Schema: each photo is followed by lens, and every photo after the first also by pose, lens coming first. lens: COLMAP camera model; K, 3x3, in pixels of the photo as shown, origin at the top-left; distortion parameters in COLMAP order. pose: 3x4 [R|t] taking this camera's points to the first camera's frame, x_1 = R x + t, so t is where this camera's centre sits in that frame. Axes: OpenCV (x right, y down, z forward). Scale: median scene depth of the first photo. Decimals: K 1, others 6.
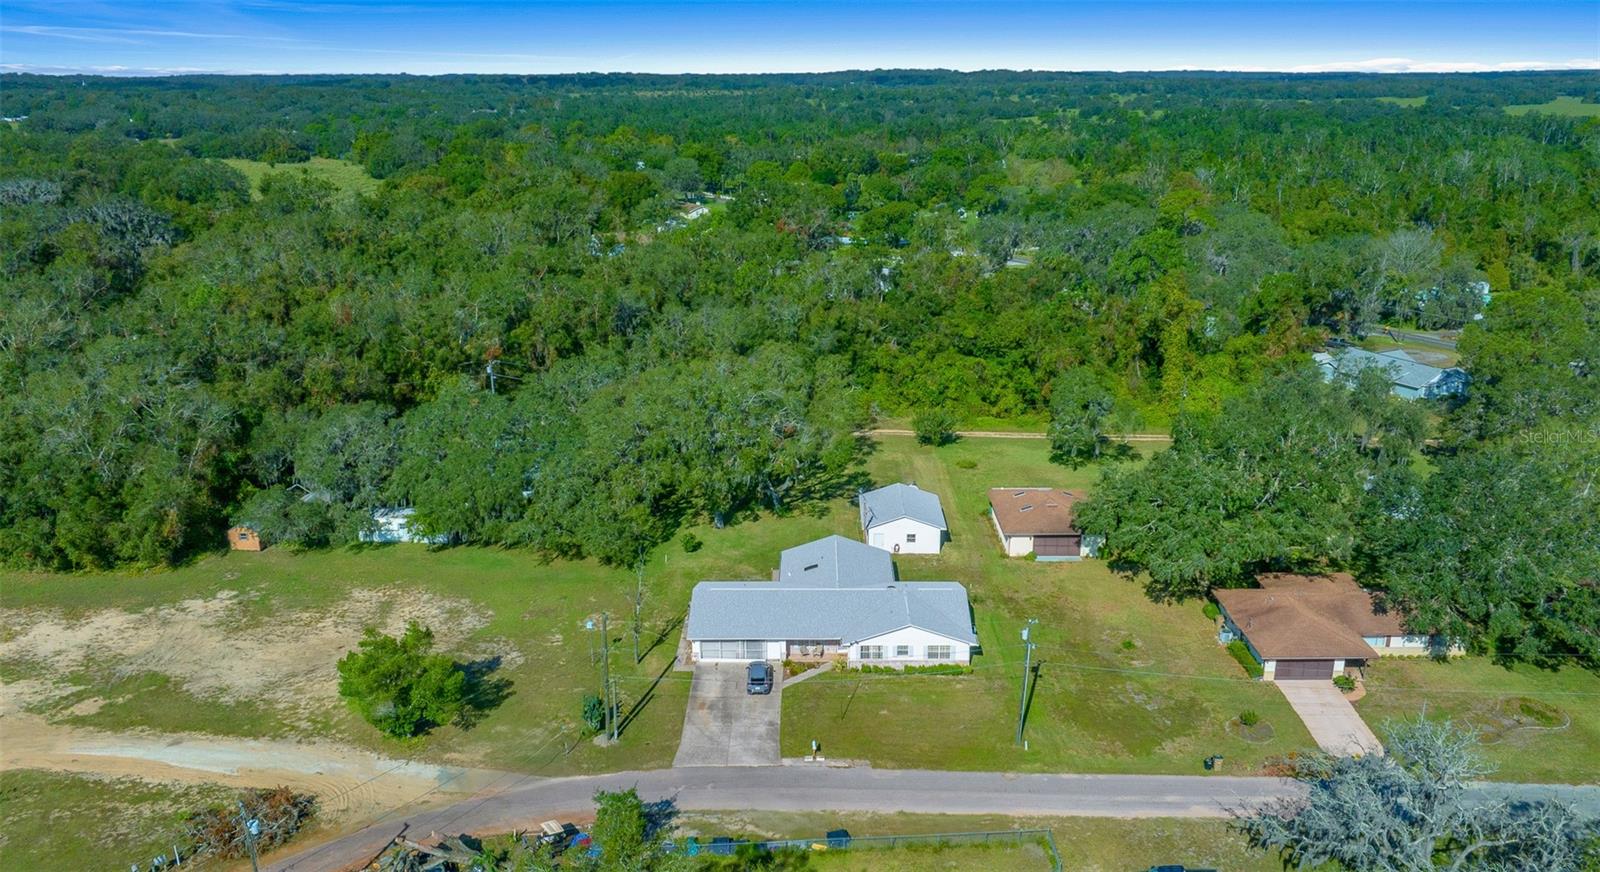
lens RADIAL K [[1141.5, 0, 800.0], [0, 1141.5, 436.0], [0, 0, 1]] dist [-0.006402, -0.001191]
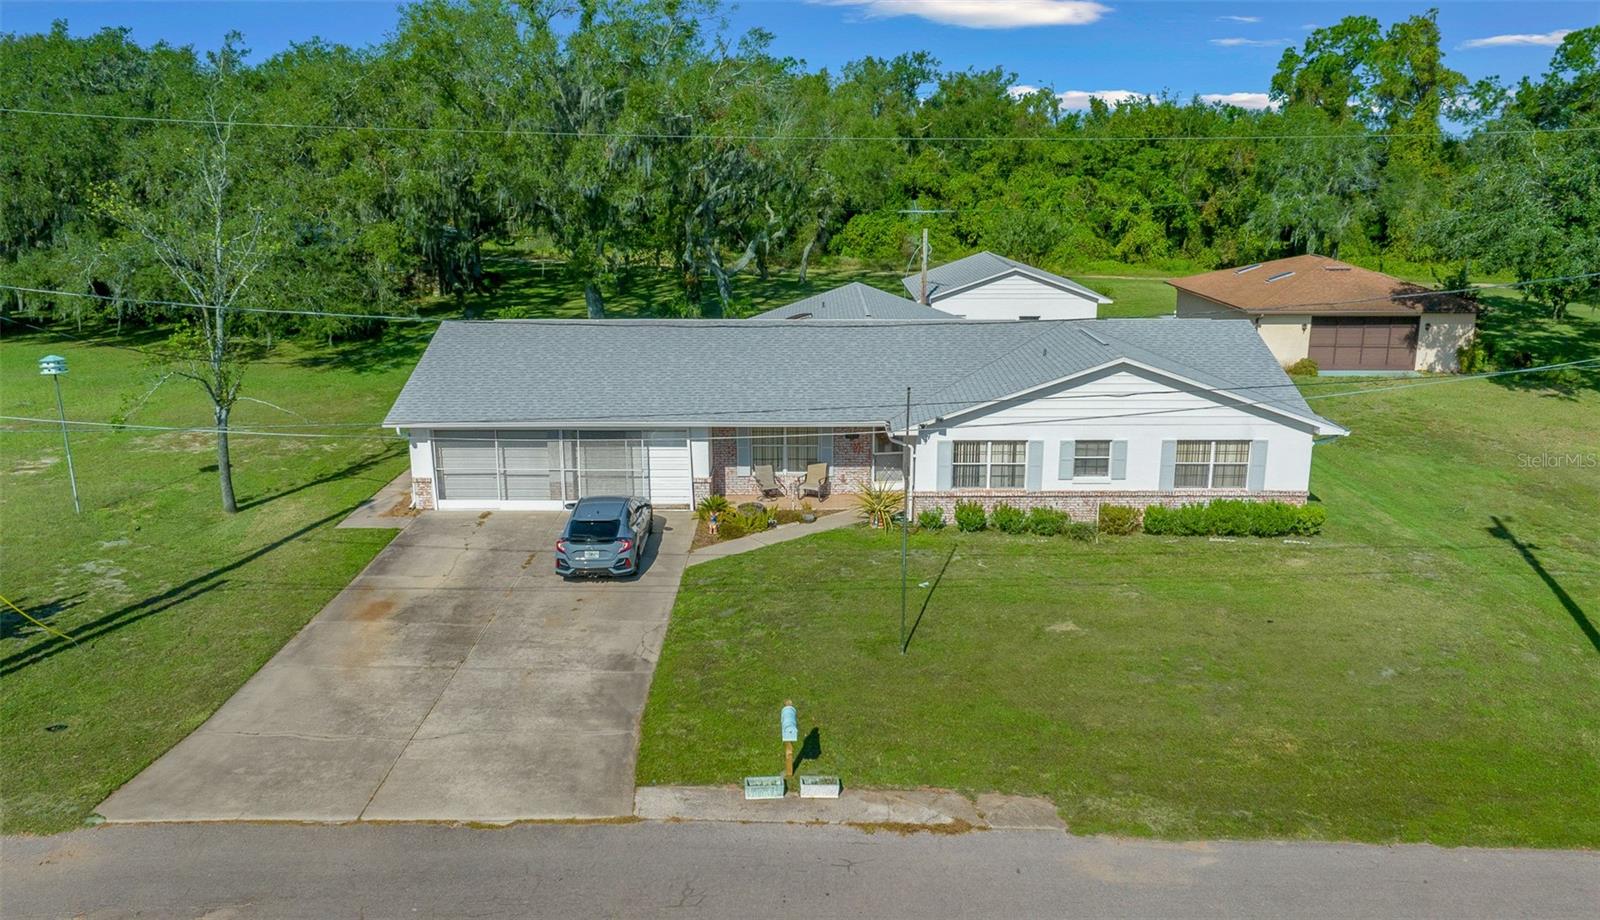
lens RADIAL K [[1202.1, 0, 800.0], [0, 1202.1, 460.0], [0, 0, 1]] dist [-0.027660, 0.012350]
pose [[0.999995, 0.002097, 0.002366, 0.012106], [-0.001959, 0.998389, -0.056713, 0.207004], [-0.002481, 0.056708, 0.998388, 0.683750]]
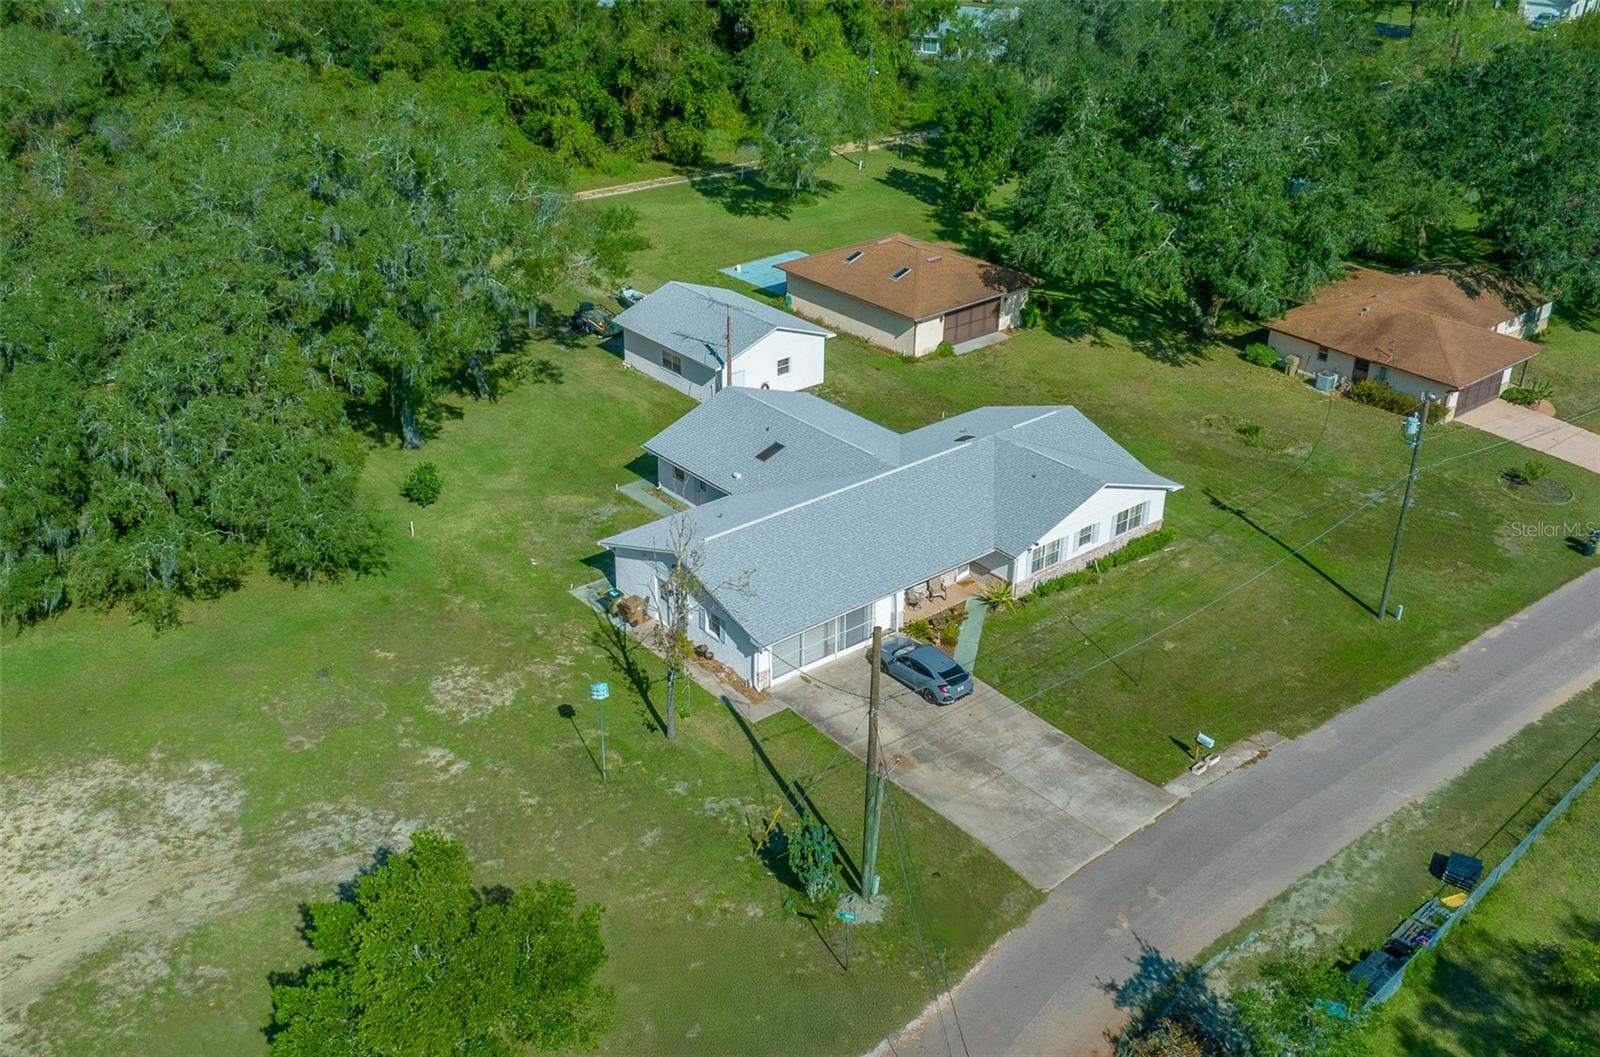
lens RADIAL K [[1611.6, 0, 744.4], [0, 1611.6, 528.8], [0, 0, 1]] dist [0.002160, -0.014898]
pose [[0.776178, -0.287563, 0.561120, -0.460807], [0.188575, 0.955079, 0.228611, -0.019195], [-0.601654, -0.071630, 0.795539, 0.492532]]
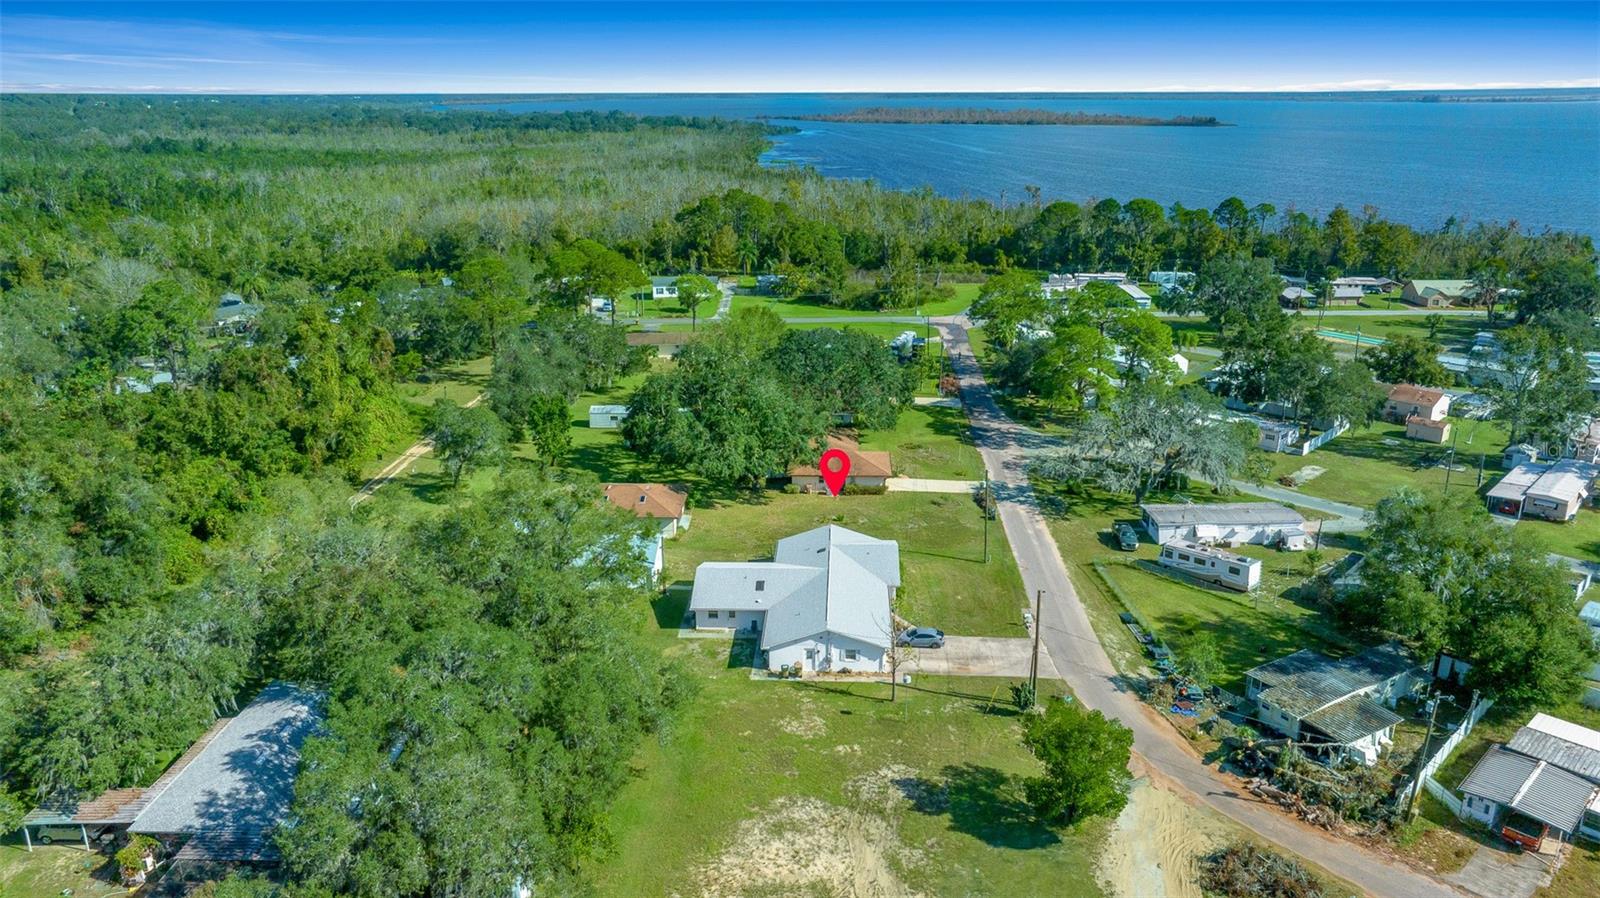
lens RADIAL K [[1150.1, 0, 800.0], [0, 1150.1, 449.0], [0, 0, 1]] dist [-0.003184, 0.000022]
pose [[0.029200, -0.306946, 0.951279, -1.036275], [0.306195, 0.908681, 0.283802, -0.307557], [-0.951521, 0.282990, 0.120519, 0.911293]]
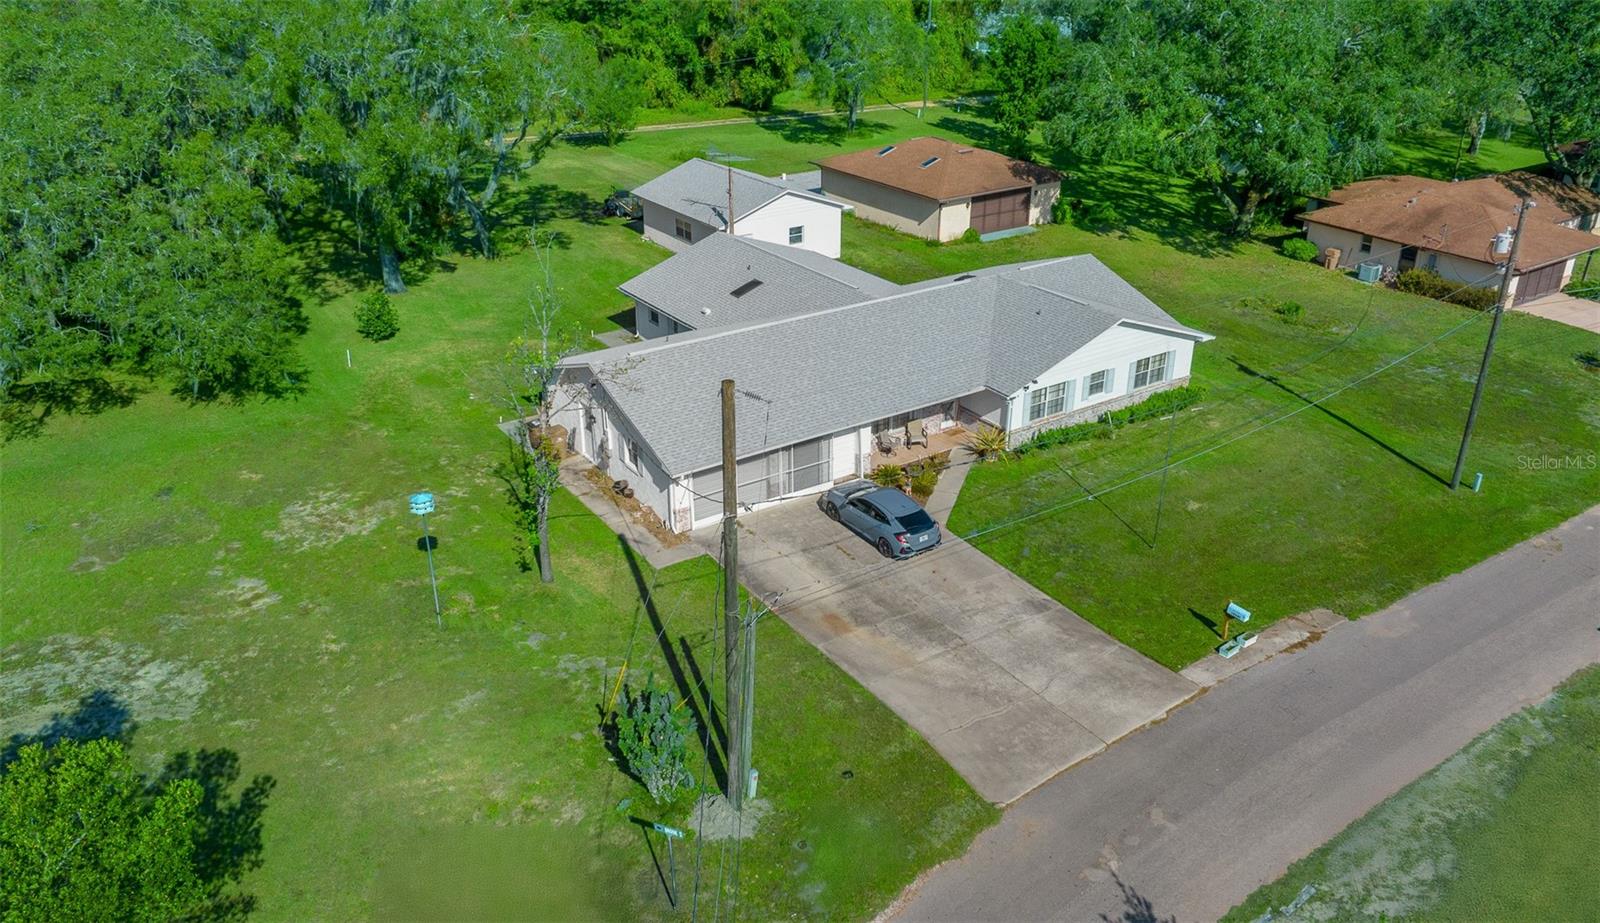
lens RADIAL K [[1228.3, 0, 787.4], [0, 1228.3, 429.7], [0, 0, 1]] dist [-0.016991, -0.000654]
pose [[0.823535, -0.226769, 0.519968, -0.274163], [0.166409, 0.972869, 0.160727, 0.106339], [-0.542309, -0.045837, 0.838928, 0.652626]]
